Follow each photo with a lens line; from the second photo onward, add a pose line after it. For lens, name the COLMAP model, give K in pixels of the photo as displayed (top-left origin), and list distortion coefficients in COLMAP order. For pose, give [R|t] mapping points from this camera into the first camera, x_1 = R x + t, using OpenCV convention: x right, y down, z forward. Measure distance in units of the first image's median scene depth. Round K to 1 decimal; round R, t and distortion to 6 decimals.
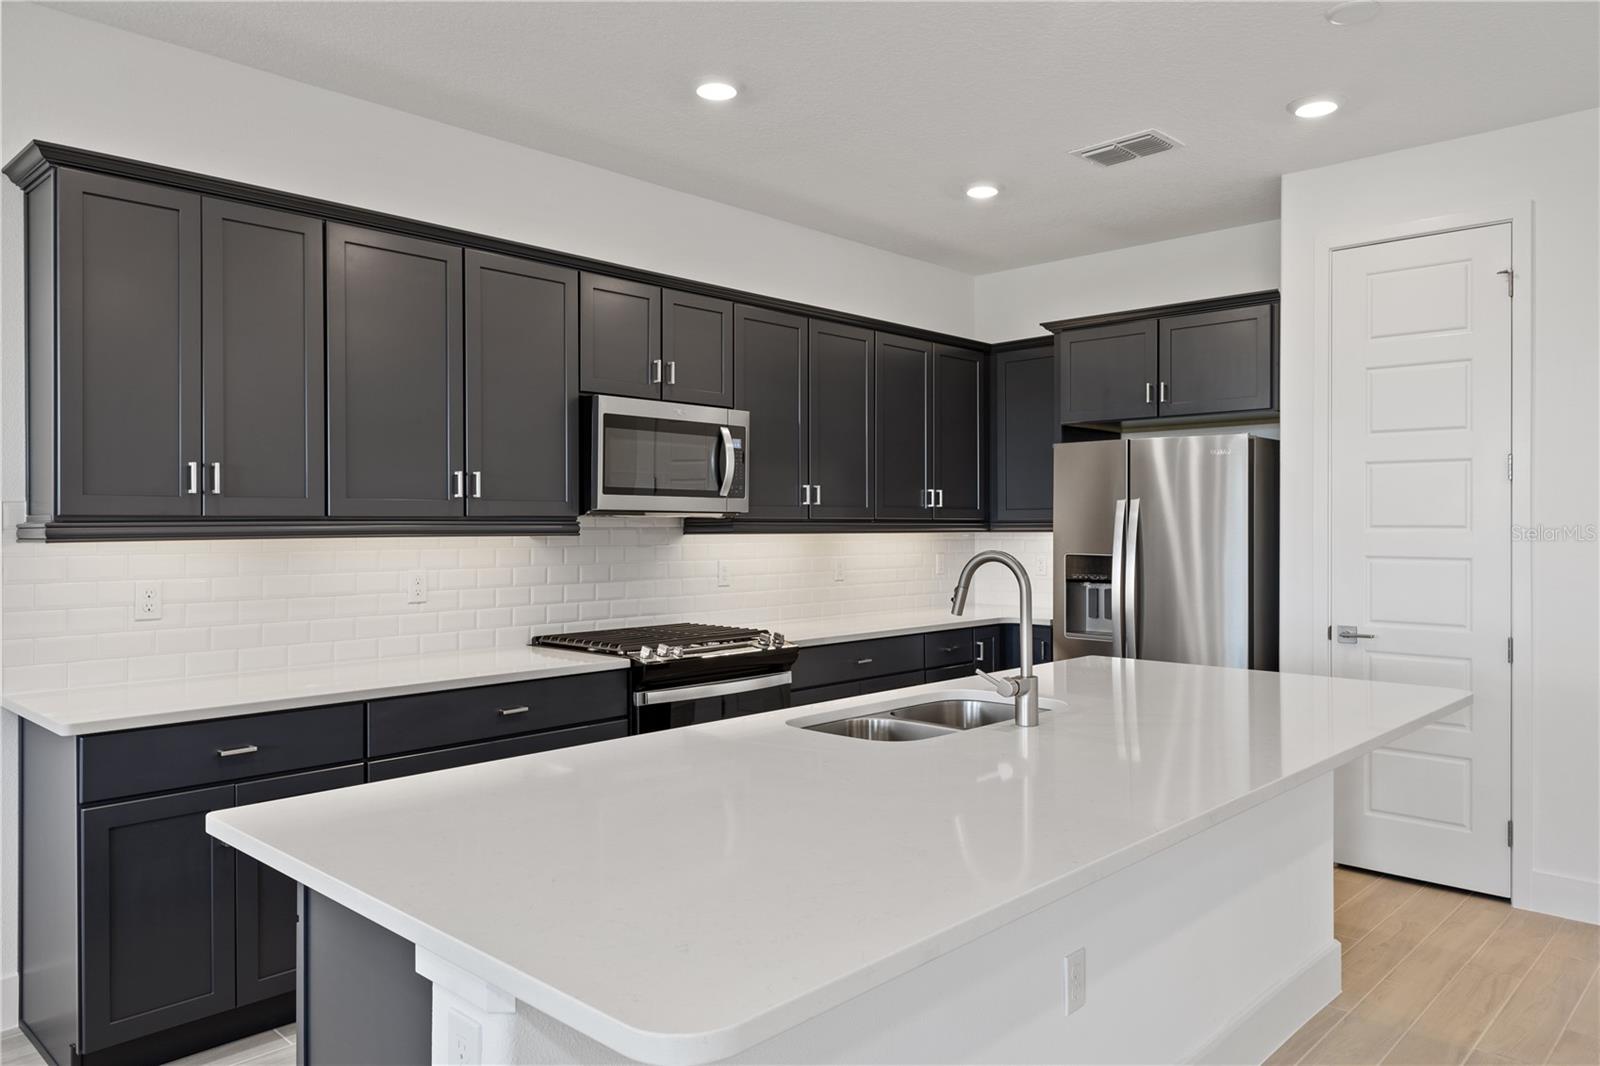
lens RADIAL K [[1084.0, 0, 805.2], [0, 1084.0, 529.7], [0, 0, 1]] dist [0.015346, -0.011955]
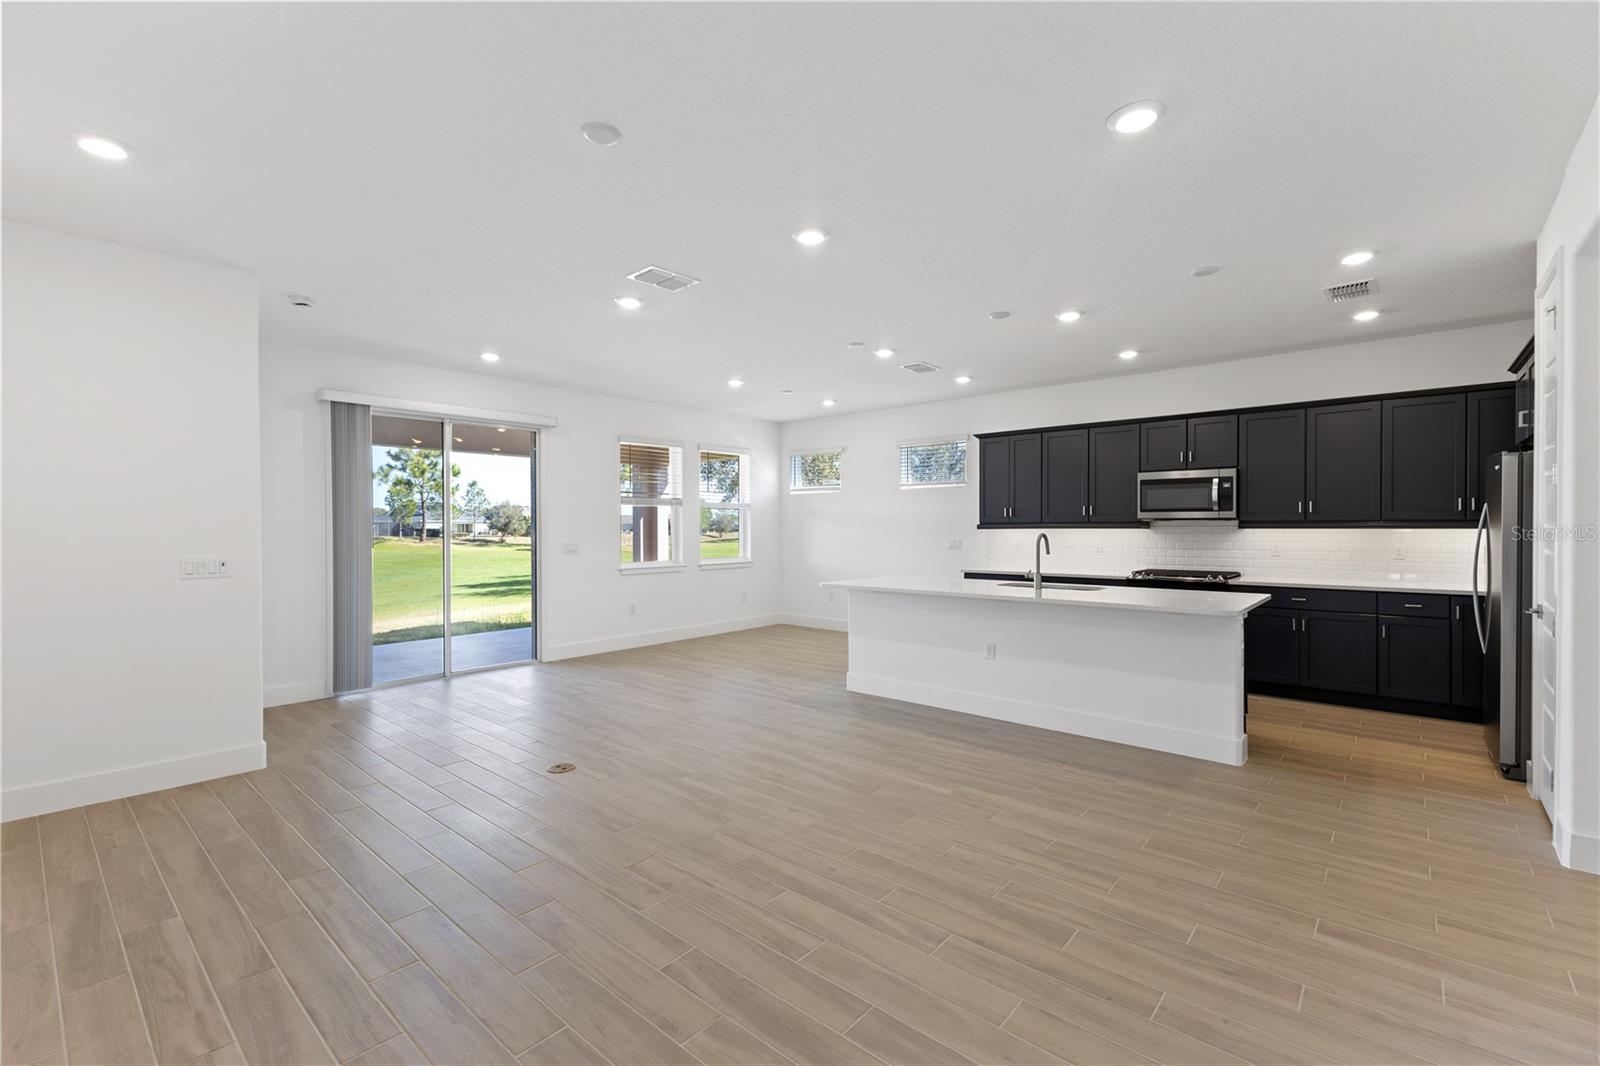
lens RADIAL K [[690.7, 0, 806.4], [0, 690.7, 535.0], [0, 0, 1]] dist [0.006581, -0.000547]
pose [[0.047478, 0.013884, -0.998776, 1.283078], [-0.003666, 0.999899, 0.013725, 0.001139], [0.998866, 0.003010, 0.047524, 0.141203]]
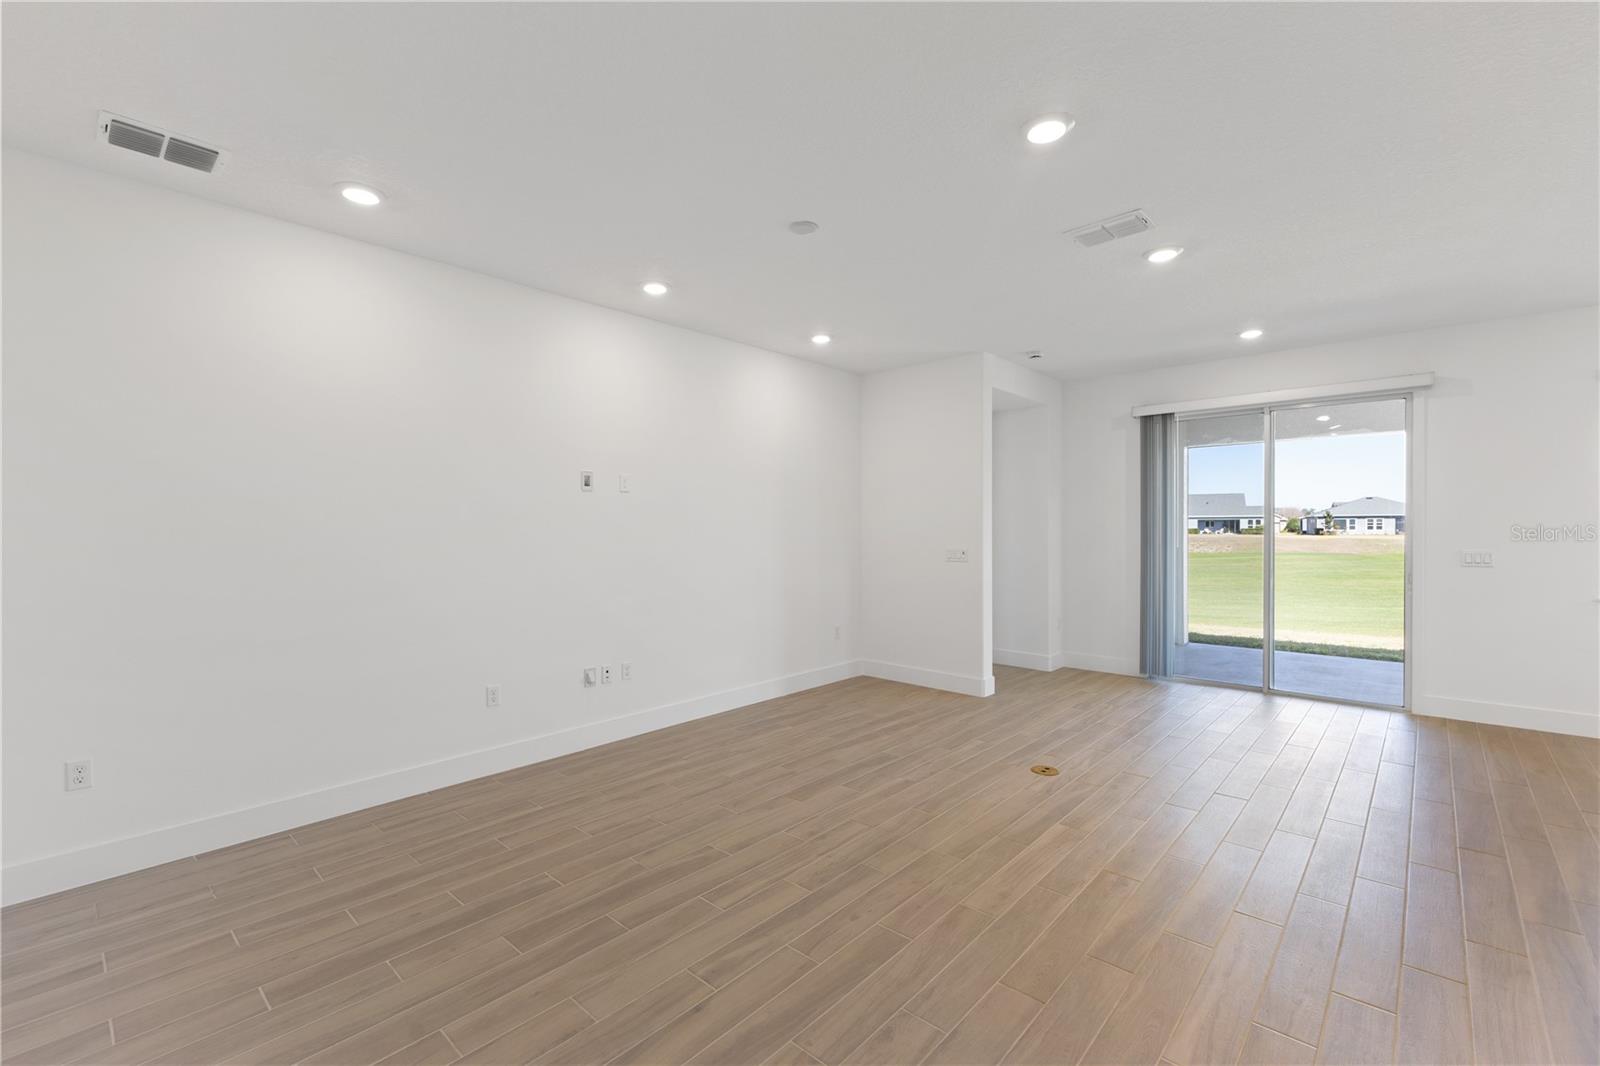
lens RADIAL K [[690.7, 0, 803.2], [0, 690.7, 537.6], [0, 0, 1]] dist [0.006581, -0.000547]
pose [[-0.999778, 0.005861, -0.020244, 0.685585], [0.005402, 0.999729, 0.022635, -0.008261], [0.020371, 0.022521, -0.999539, 0.776249]]
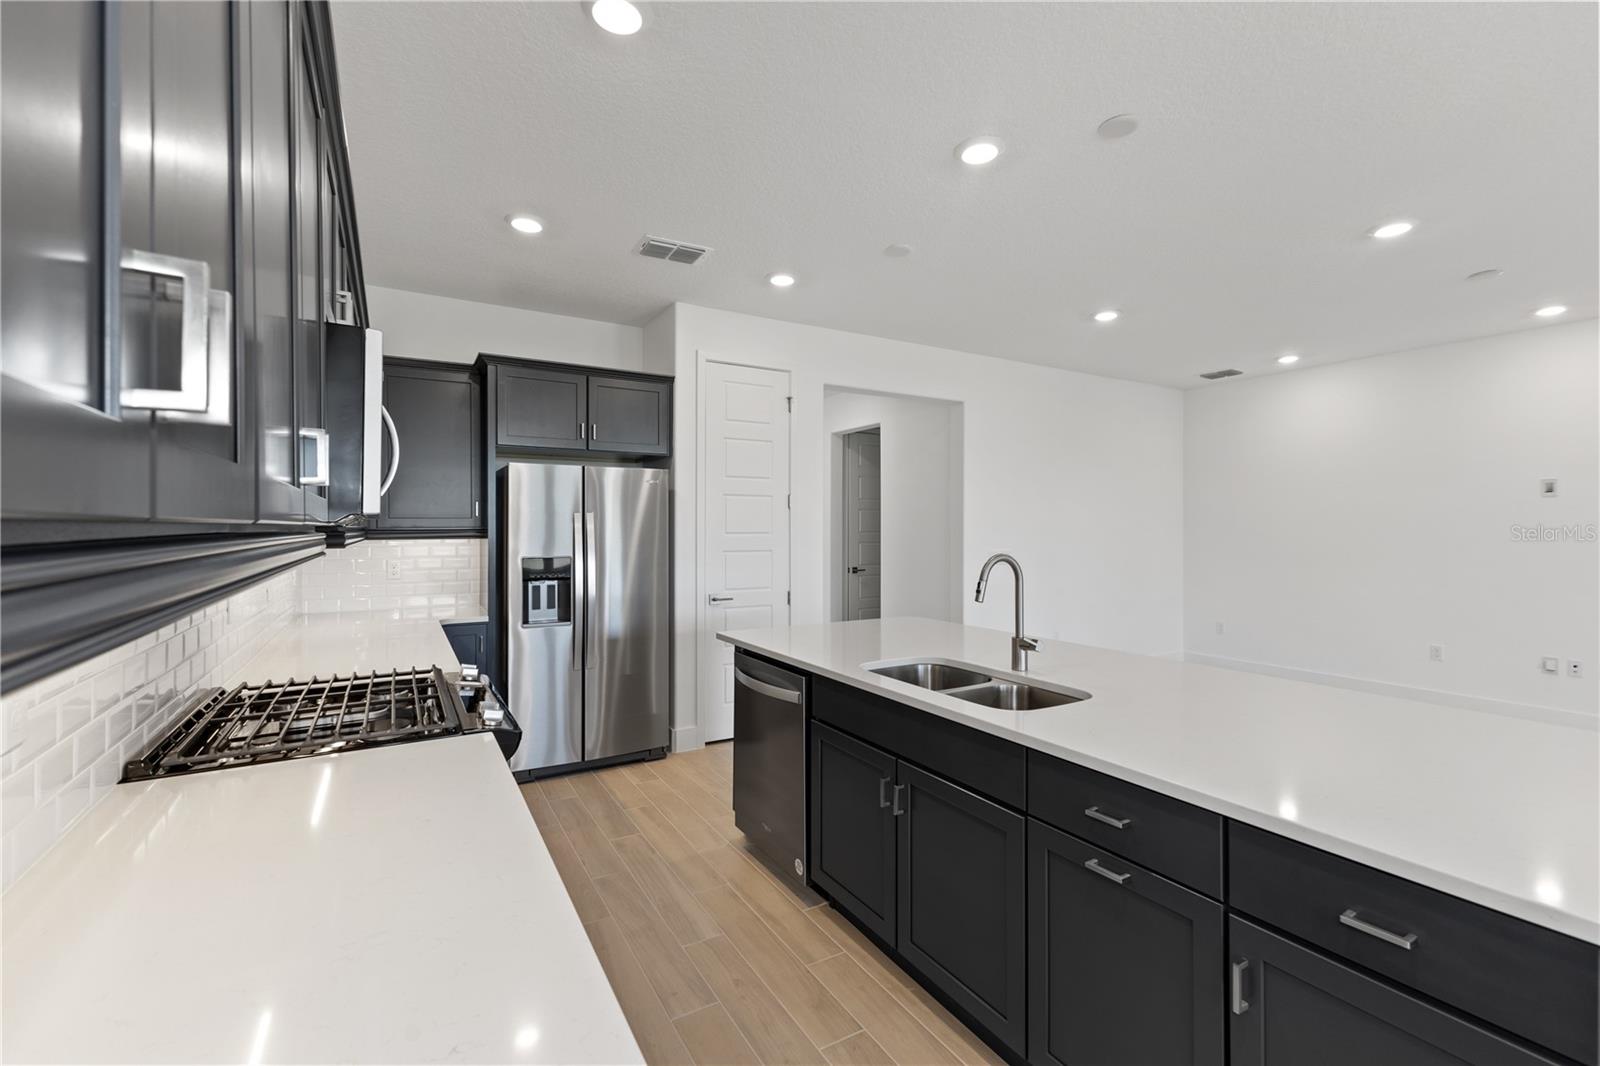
lens RADIAL K [[690.7, 0, 797.2], [0, 690.7, 528.9], [0, 0, 1]] dist [0.006581, -0.000547]
pose [[0.281186, 0.001379, 0.959652, -0.470929], [0.005047, 0.999983, -0.002916, -0.005688], [-0.959640, 0.005663, 0.281174, 0.605378]]
